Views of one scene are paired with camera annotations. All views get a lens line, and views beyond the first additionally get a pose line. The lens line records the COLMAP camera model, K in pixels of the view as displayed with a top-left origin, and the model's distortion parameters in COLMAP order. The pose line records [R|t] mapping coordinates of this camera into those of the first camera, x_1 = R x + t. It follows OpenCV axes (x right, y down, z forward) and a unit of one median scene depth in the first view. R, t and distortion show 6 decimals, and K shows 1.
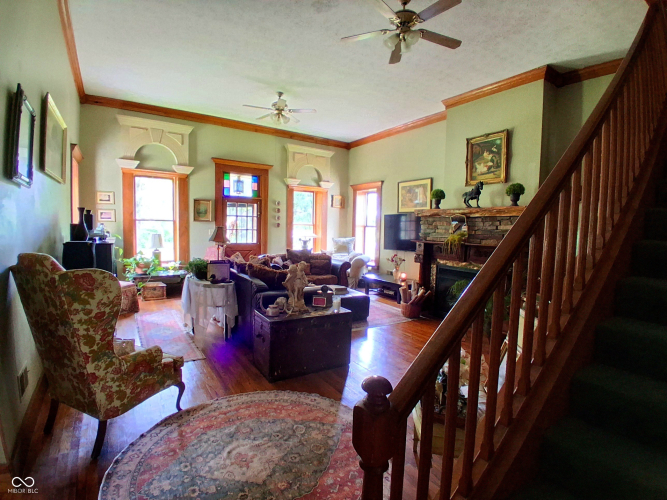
lens RADIAL K [[328.7, 0, 329.5], [0, 328.7, 253.5], [0, 0, 1]] dist [-0.003351, -0.037436]
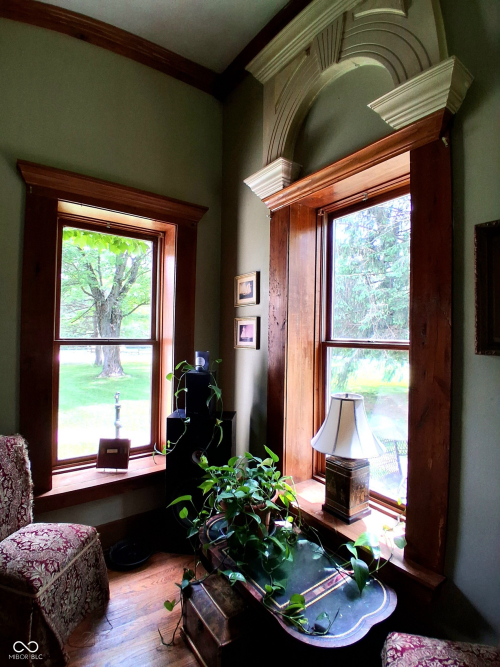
lens RADIAL K [[328.7, 0, 249.2], [0, 328.7, 329.0], [0, 0, 1]] dist [-0.003351, -0.037436]
pose [[0.064082, -0.031555, -0.997446, -0.307028], [-0.086150, 0.995594, -0.037031, -0.116682], [0.994219, 0.088303, 0.061081, 1.068664]]
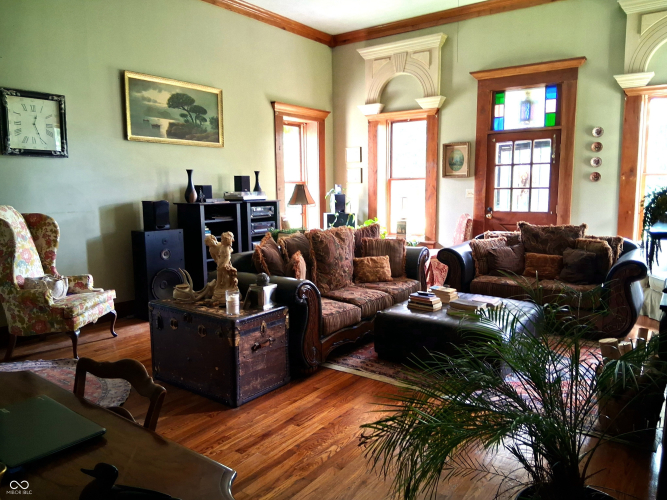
lens RADIAL K [[498.4, 0, 333.9], [0, 498.4, 259.0], [0, 0, 1]] dist [0.093739, -0.148666]
pose [[0.368178, 0.104822, -0.923828, 0.588773], [-0.051908, 0.994392, 0.092142, -0.018801], [0.928305, 0.014029, 0.371554, 0.504869]]
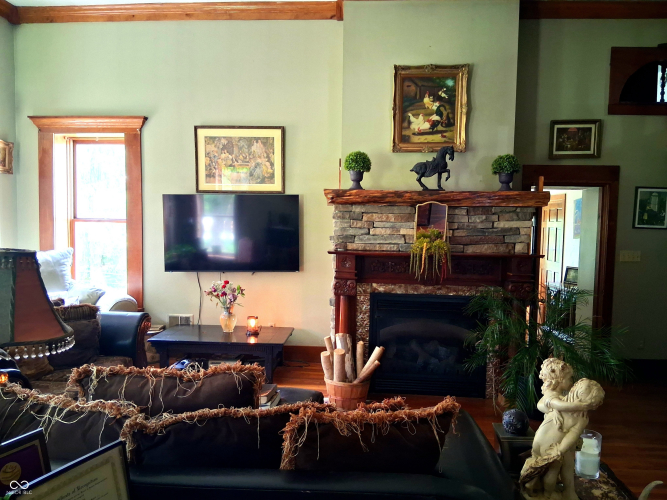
lens RADIAL K [[498.4, 0, 338.2], [0, 498.4, 259.6], [0, 0, 1]] dist [0.093739, -0.148666]
pose [[0.594297, -0.071432, 0.801067, -0.338557], [0.064227, 0.997082, 0.041262, -0.057771], [-0.801677, 0.026928, 0.597151, 0.541708]]
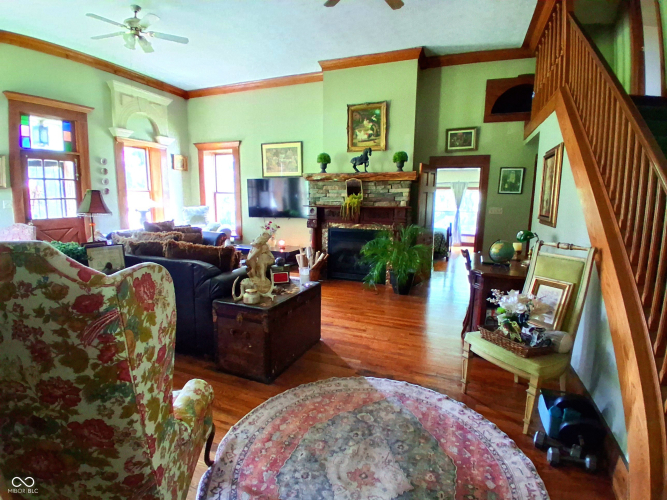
lens RADIAL K [[328.7, 0, 329.7], [0, 328.7, 253.5], [0, 0, 1]] dist [-0.003351, -0.037436]
pose [[0.814109, -0.109833, 0.570231, -0.257567], [0.055973, 0.992220, 0.111201, -0.001775], [-0.578008, -0.058612, 0.813923, 0.151080]]
